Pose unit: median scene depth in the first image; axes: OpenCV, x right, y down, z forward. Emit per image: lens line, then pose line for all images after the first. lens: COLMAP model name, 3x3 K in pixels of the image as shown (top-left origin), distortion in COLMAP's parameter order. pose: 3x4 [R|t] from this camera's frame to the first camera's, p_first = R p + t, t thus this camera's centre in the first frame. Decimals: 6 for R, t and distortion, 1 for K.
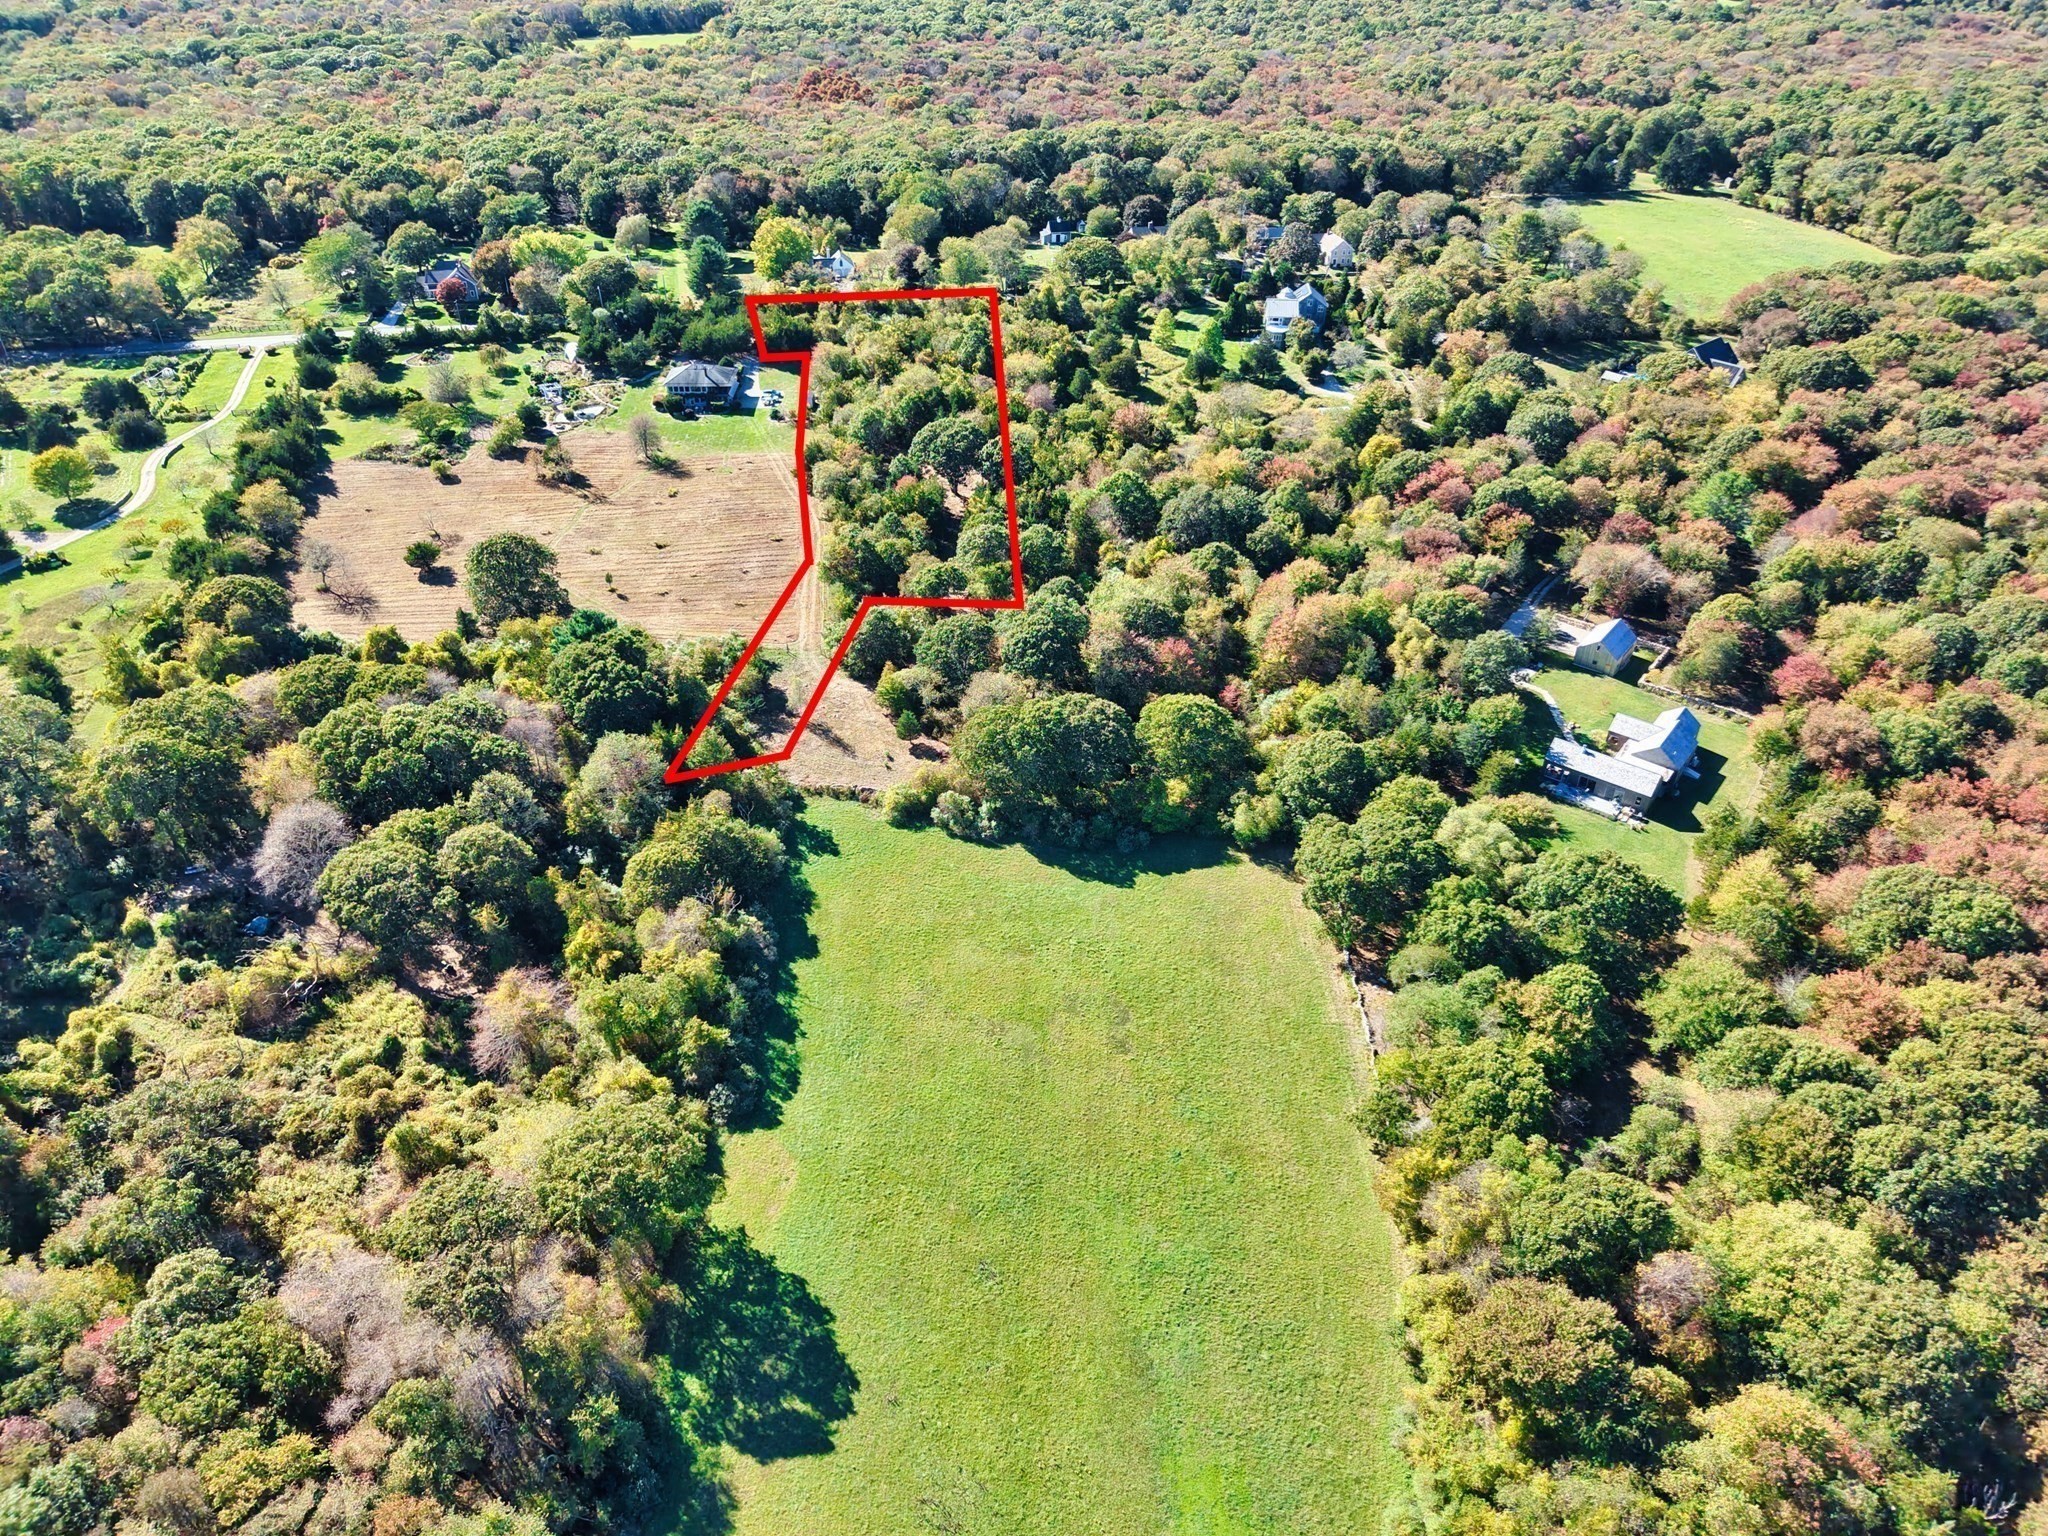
lens RADIAL K [[1422.1, 0, 1024.0], [0, 1422.1, 768.0], [0, 0, 1]] dist [-0.003990, 0.003796]
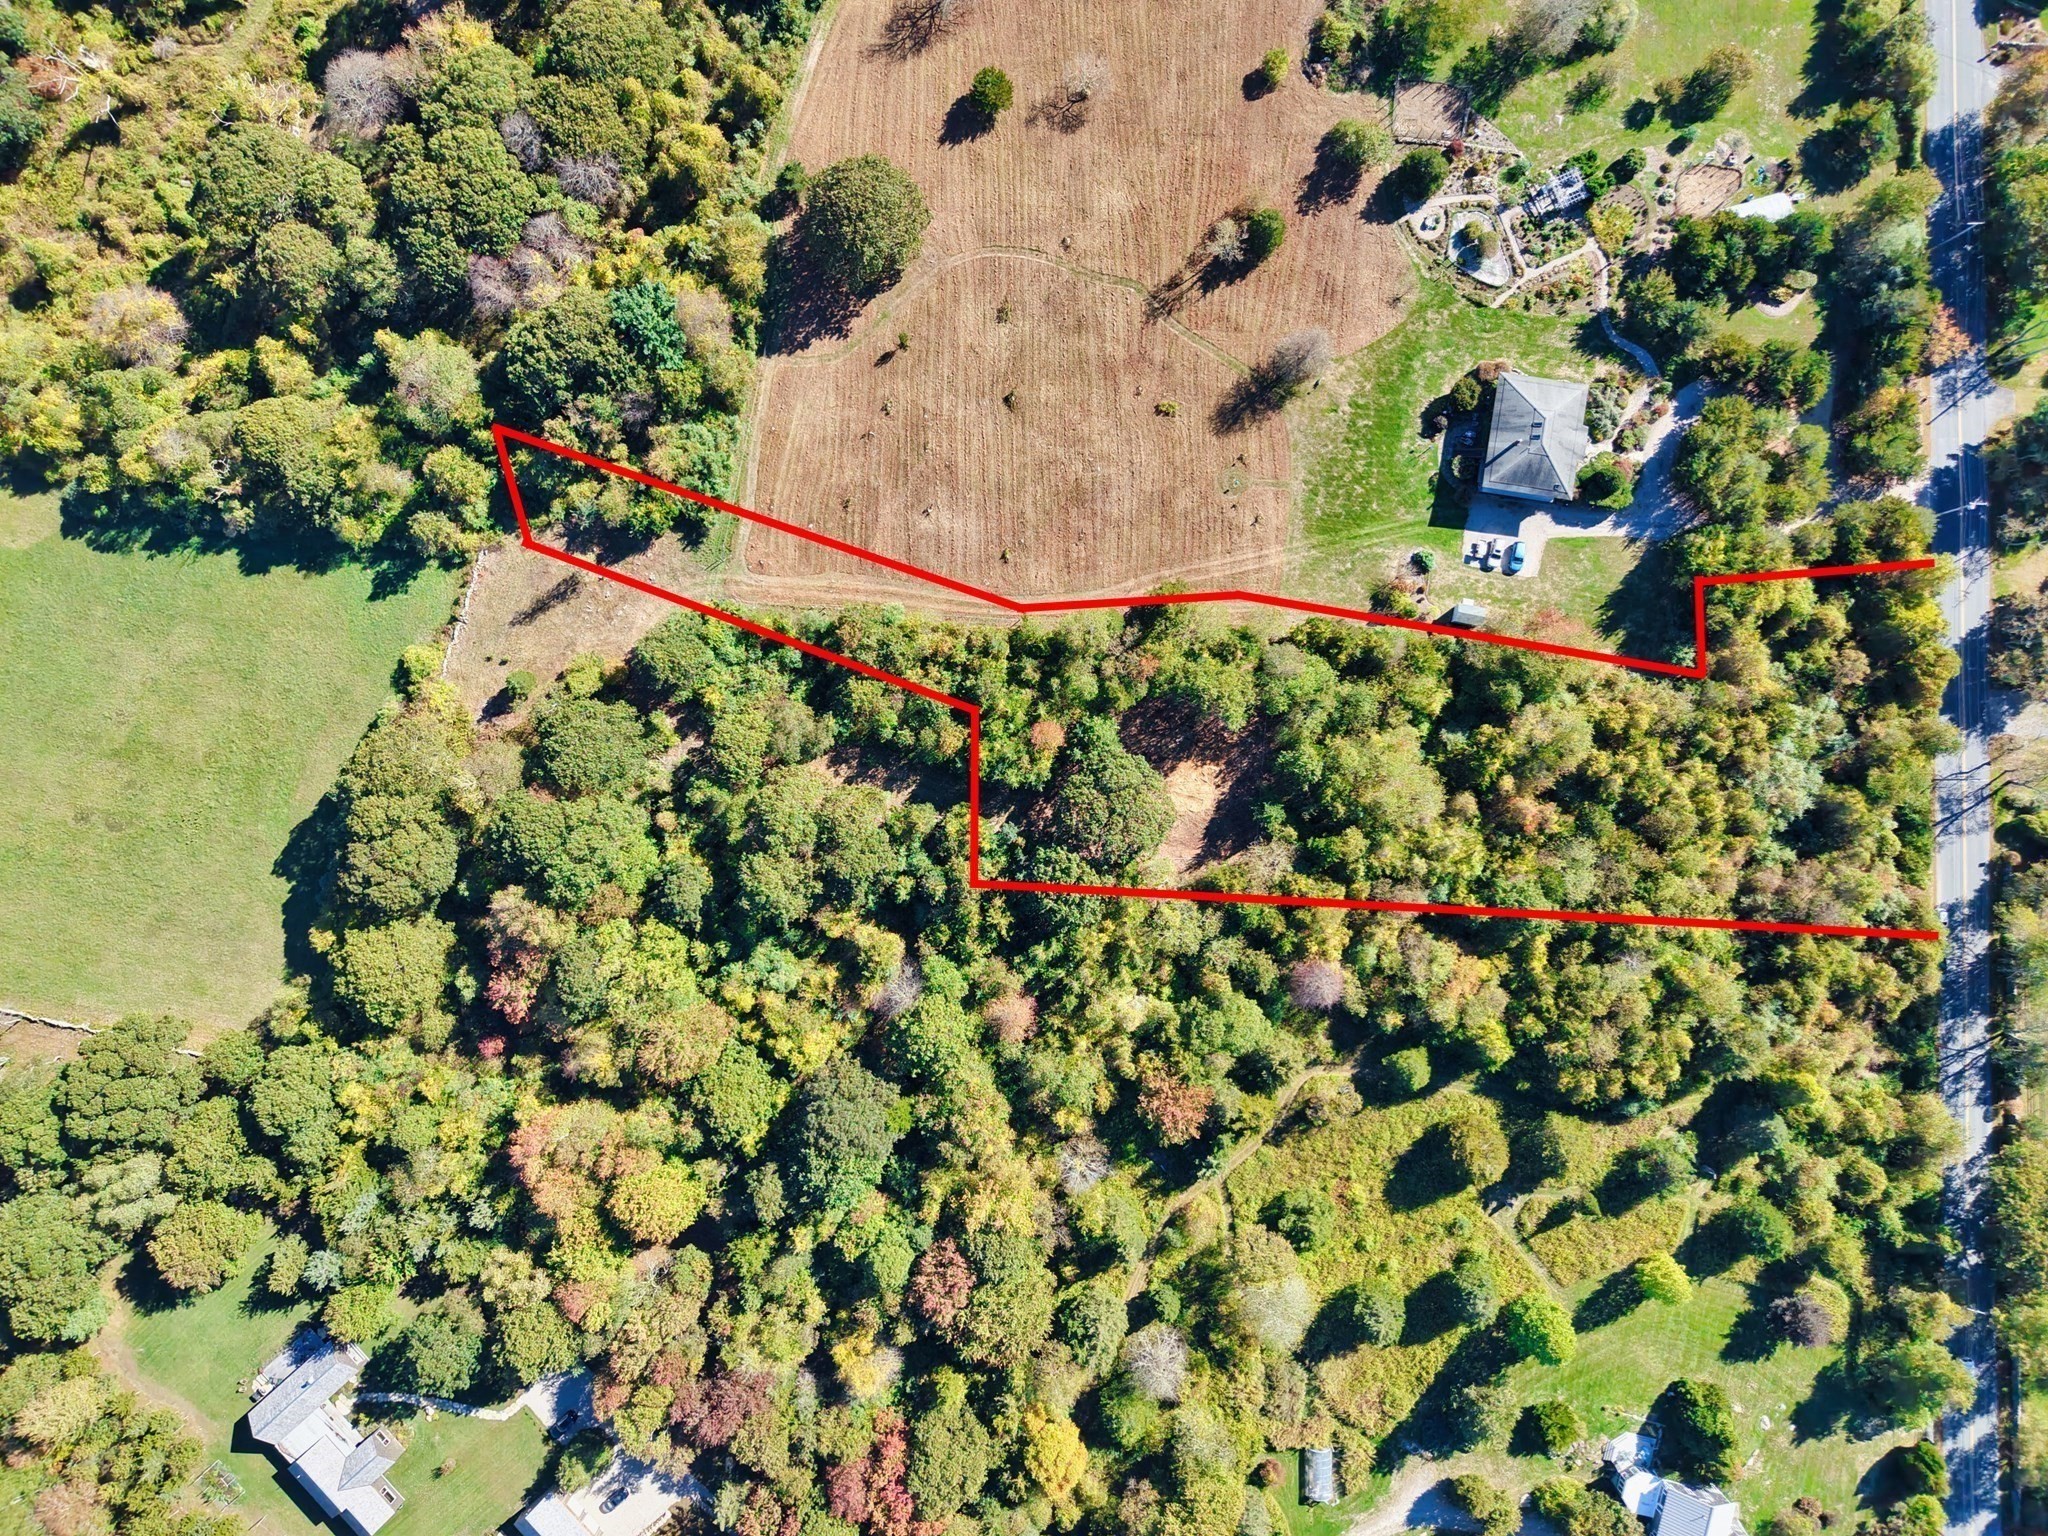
lens RADIAL K [[1418.2, 0, 1024.0], [0, 1418.2, 768.0], [0, 0, 1]] dist [0.002564, -0.003562]
pose [[-0.169288, 0.985362, -0.020094, -0.054345], [-0.548629, -0.077280, 0.832487, -0.810574], [0.818748, 0.151954, 0.553680, 0.645744]]
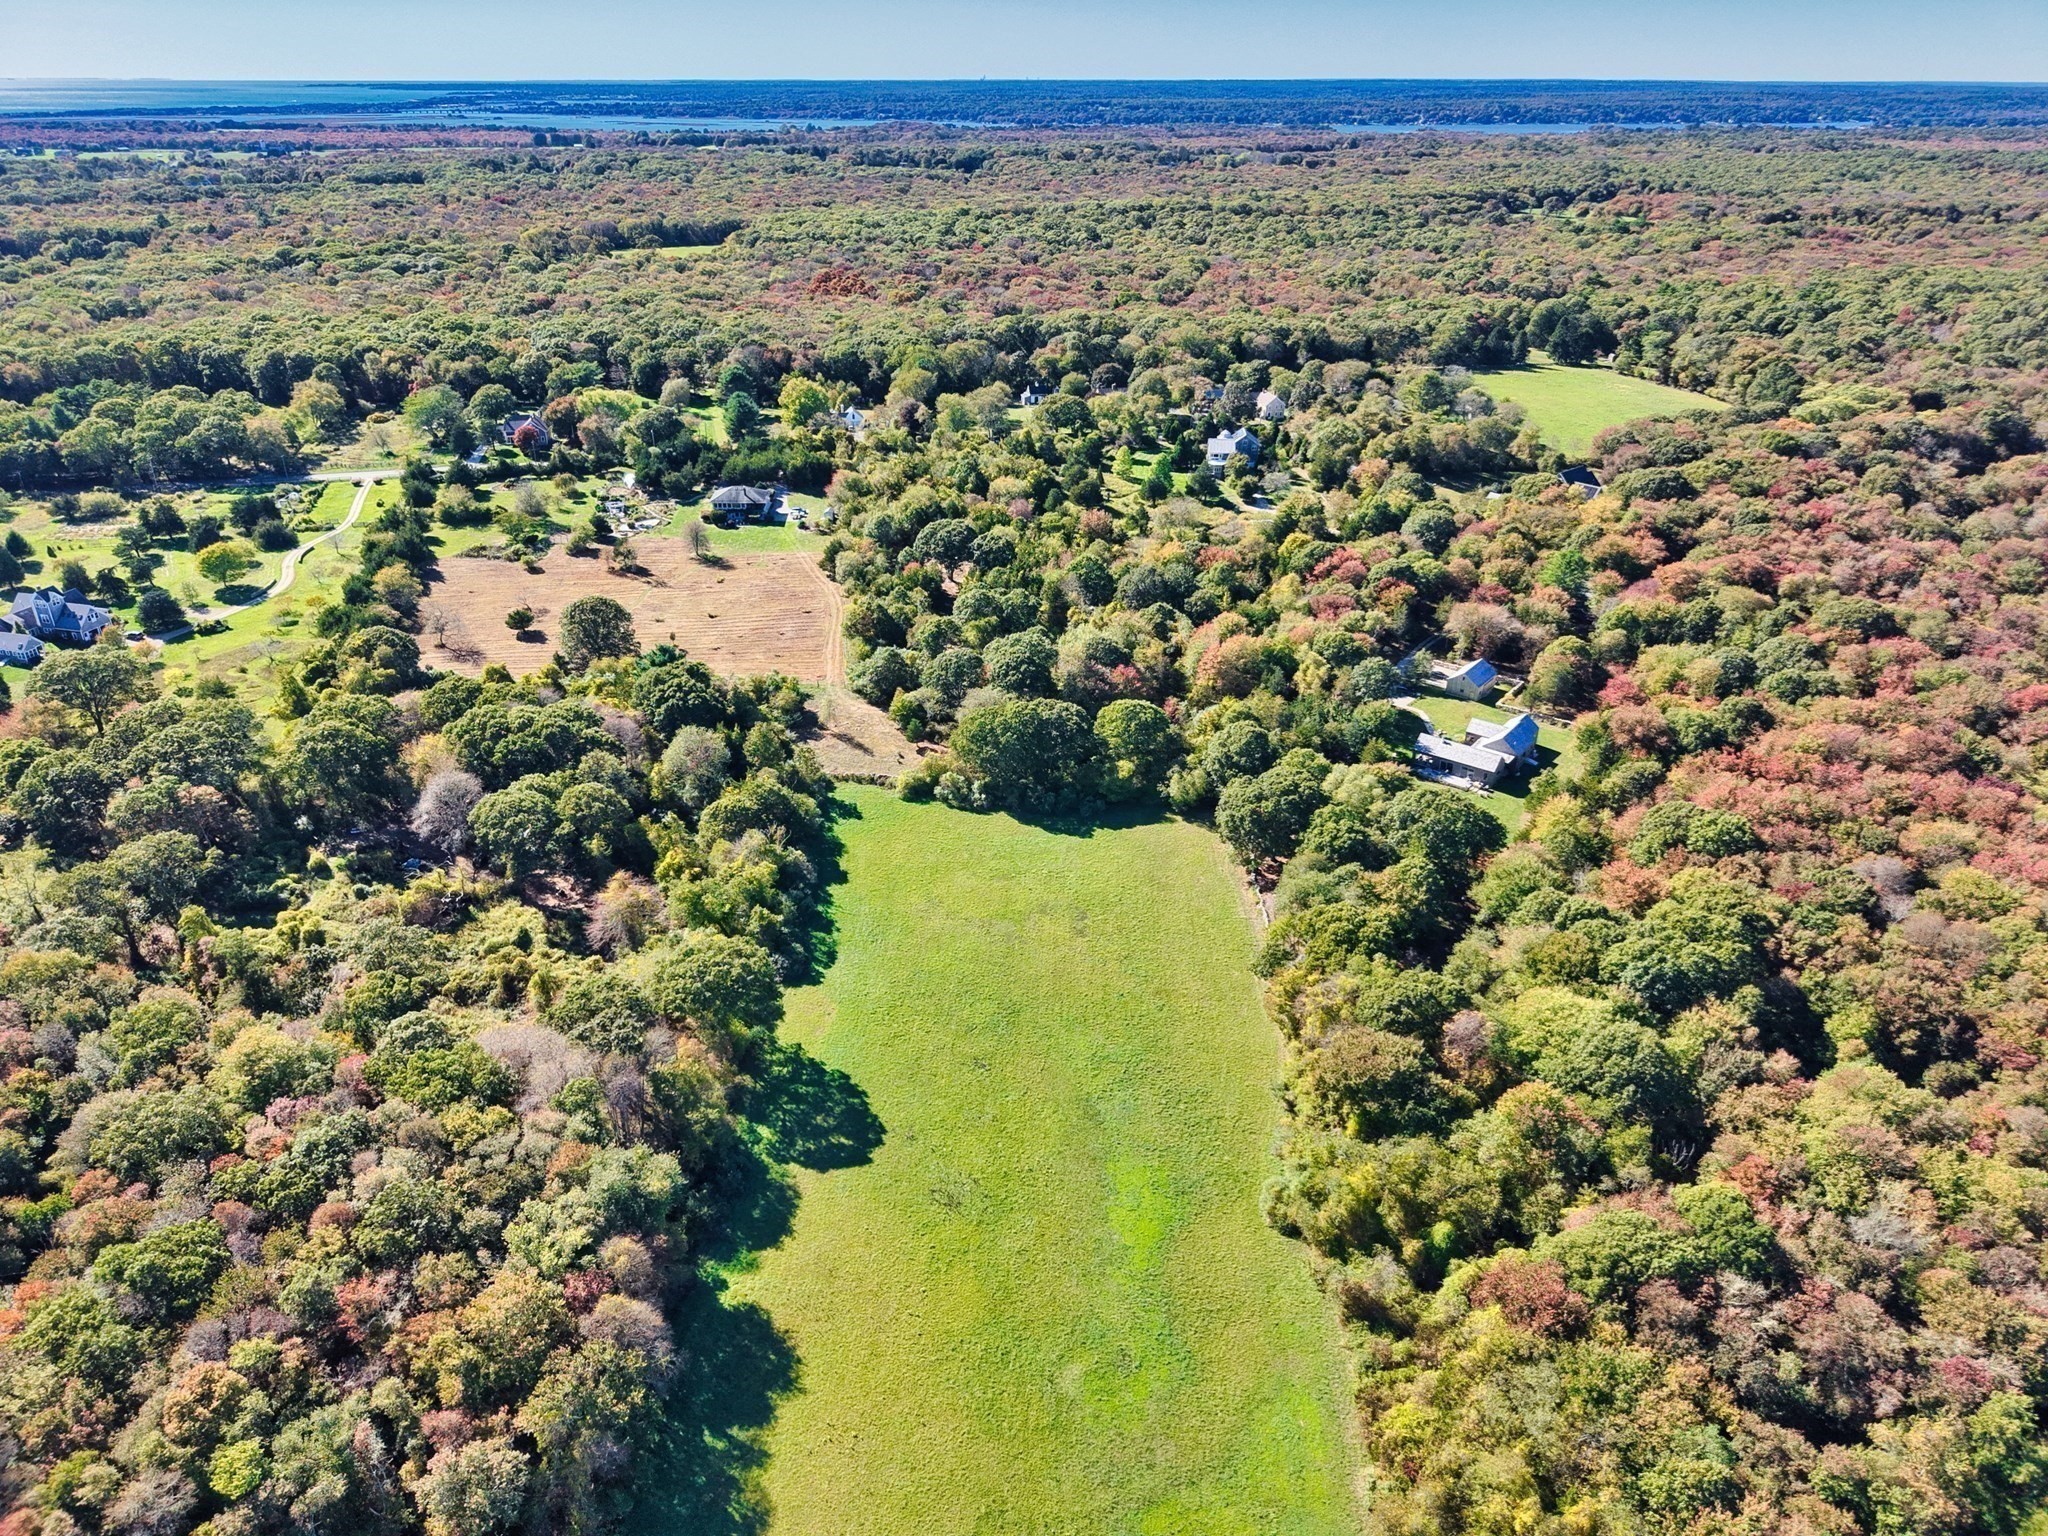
lens RADIAL K [[1418.2, 0, 1024.0], [0, 1418.2, 768.0], [0, 0, 1]] dist [0.002564, -0.003562]
pose [[0.999952, -0.004875, 0.008481, 0.003795], [0.005945, 0.991346, -0.131138, 0.141677], [-0.007768, 0.131182, 0.991328, -0.209945]]
